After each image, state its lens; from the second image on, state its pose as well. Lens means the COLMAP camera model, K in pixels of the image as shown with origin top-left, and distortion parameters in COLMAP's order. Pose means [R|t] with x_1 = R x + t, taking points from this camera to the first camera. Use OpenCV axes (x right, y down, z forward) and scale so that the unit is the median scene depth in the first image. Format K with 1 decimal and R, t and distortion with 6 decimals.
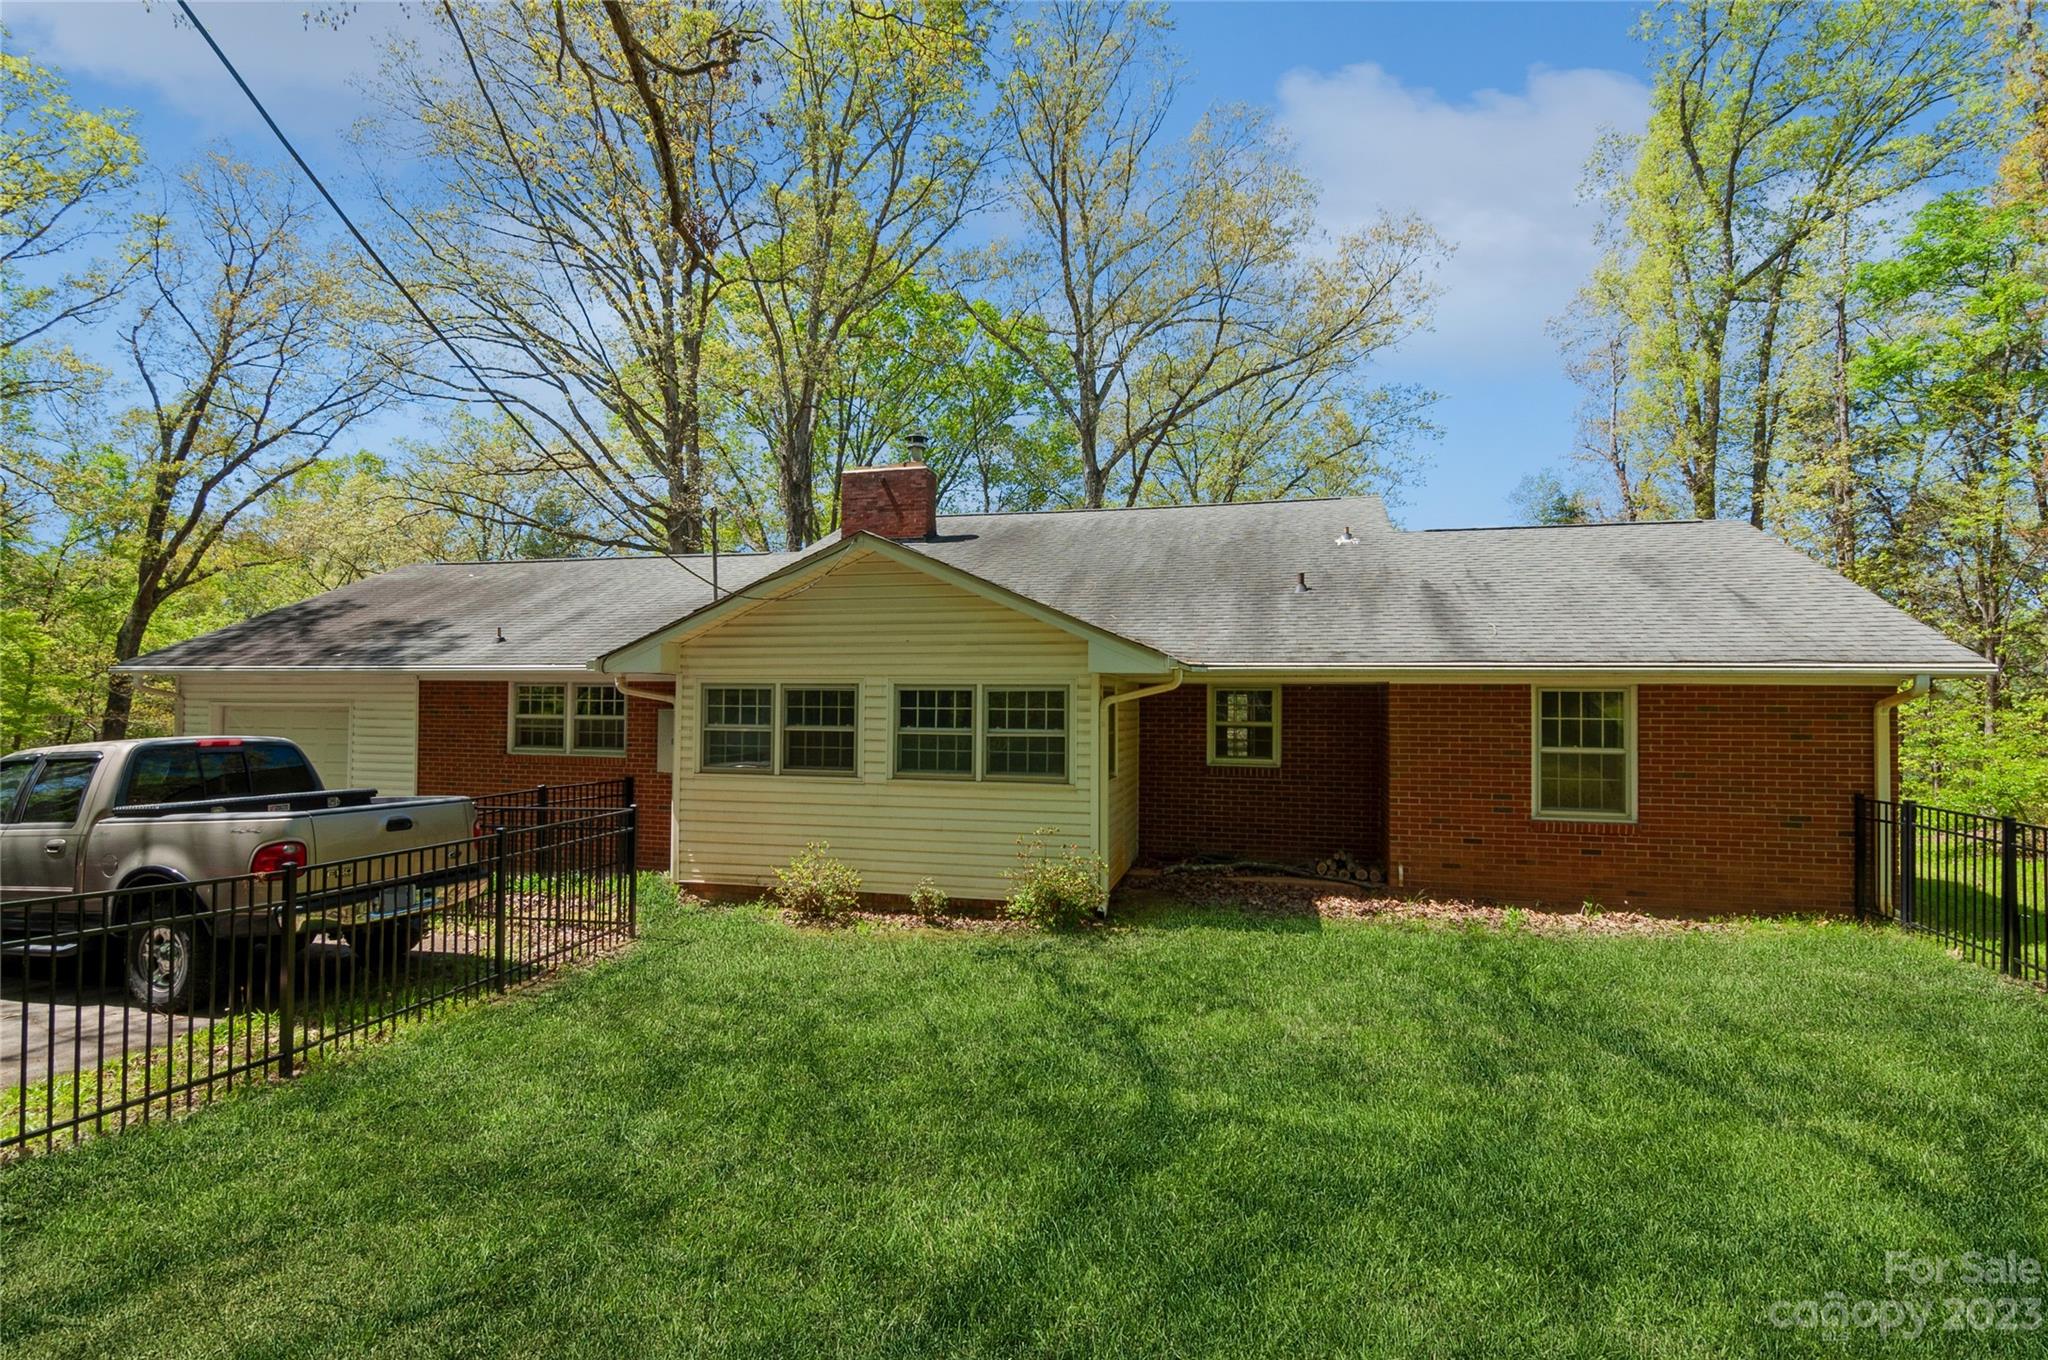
lens RADIAL K [[986.0, 0, 1022.7], [0, 986.0, 682.1], [0, 0, 1]] dist [-0.000345, -0.004128]
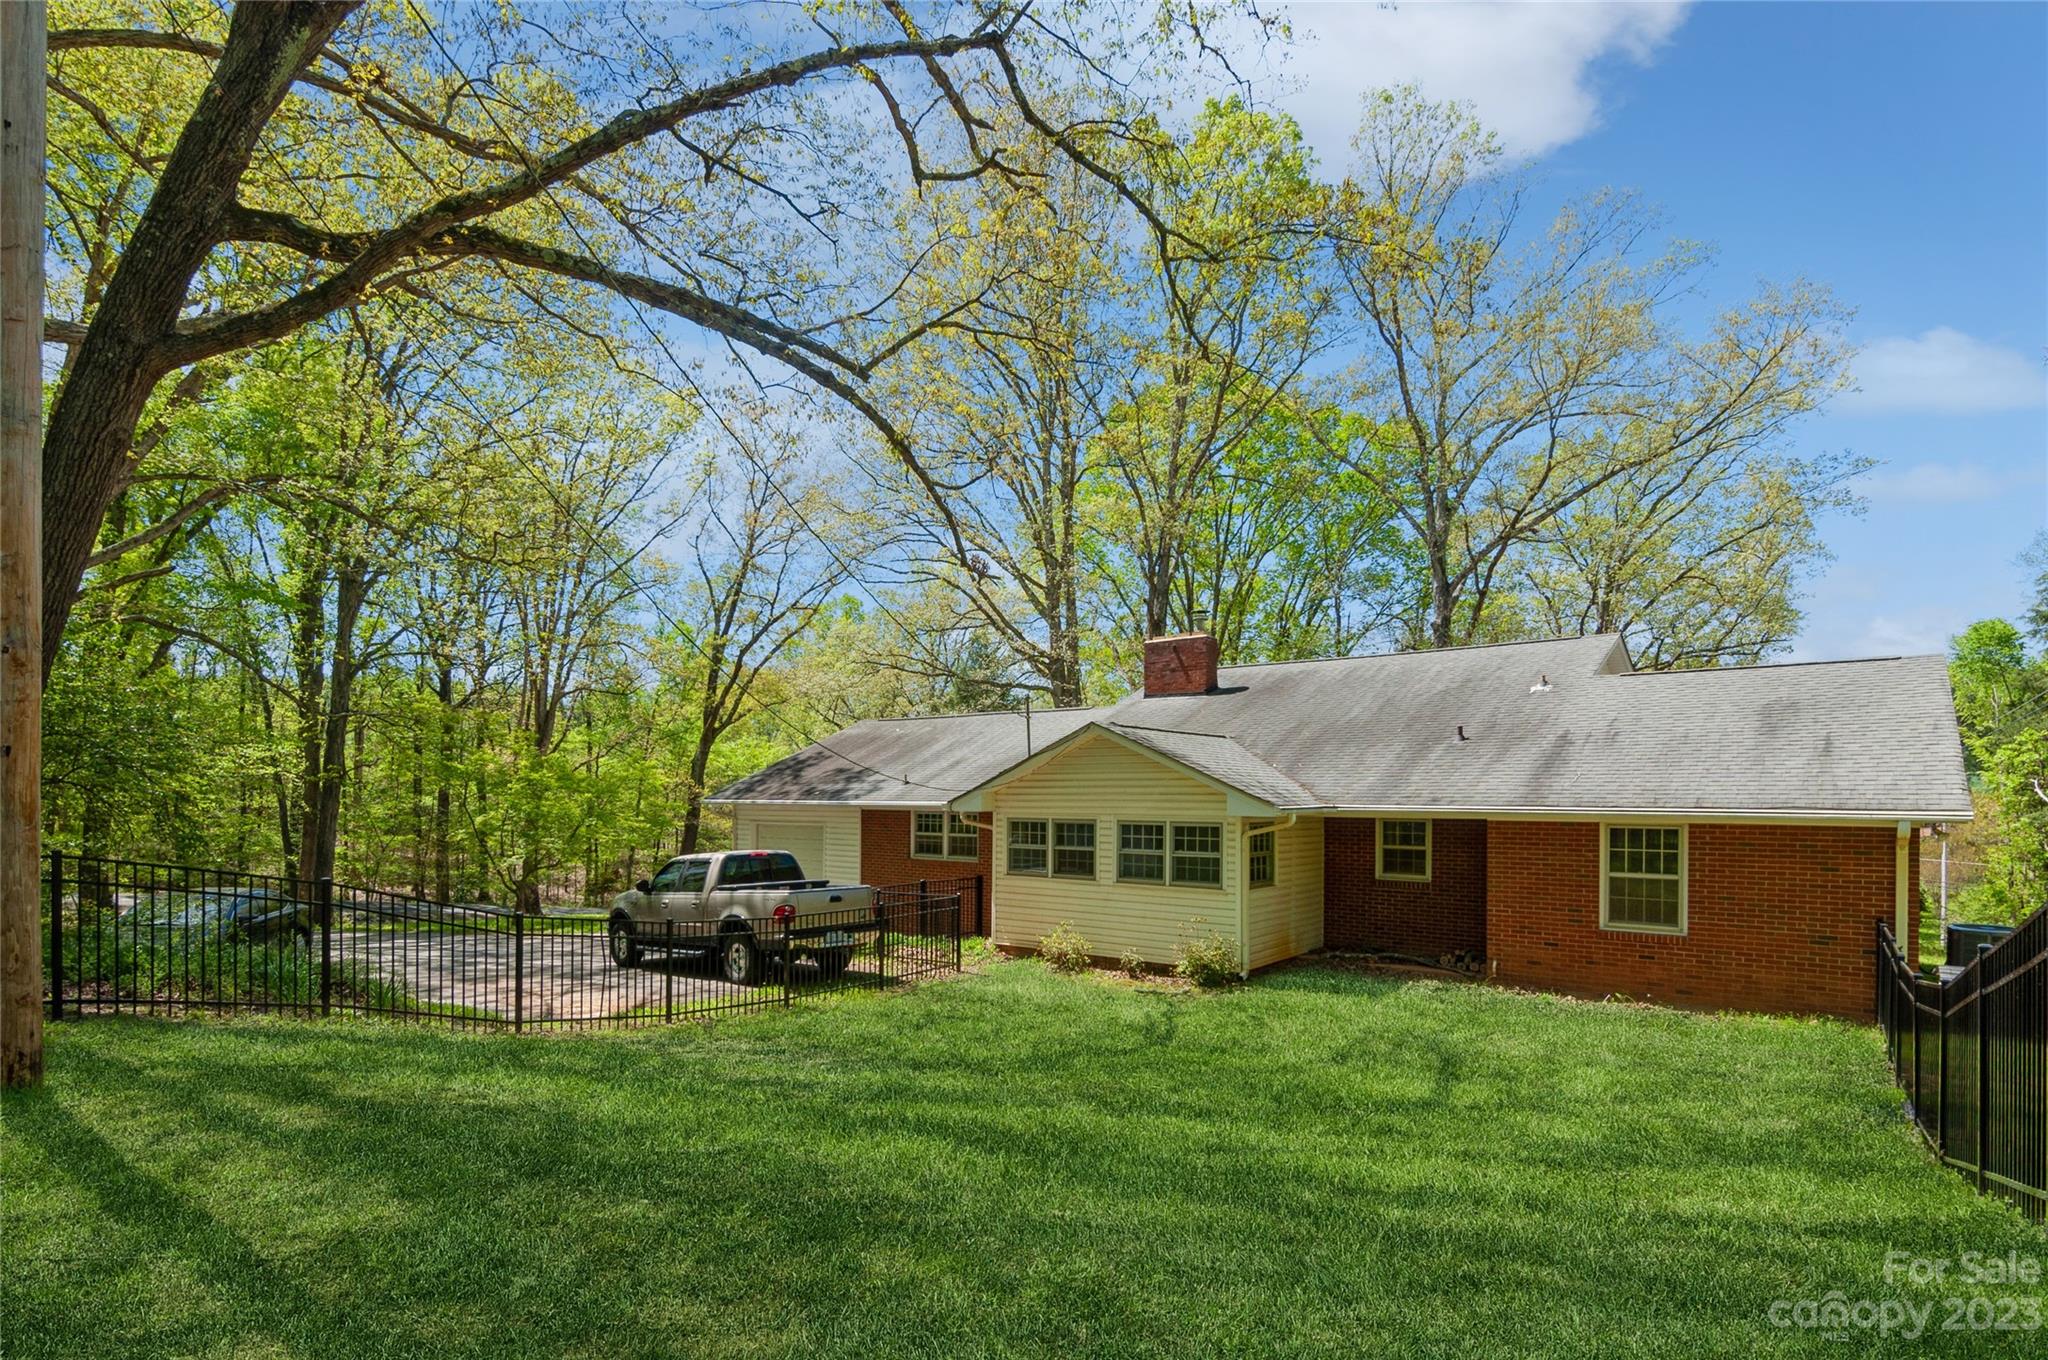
lens RADIAL K [[986.0, 0, 1025.8], [0, 986.0, 800.9], [0, 0, 1]] dist [-0.000345, -0.004128]
pose [[0.916180, -0.003864, -0.400749, 0.341996], [0.011099, 0.999815, 0.015735, -0.051734], [0.400614, -0.018864, 0.916053, -0.434048]]
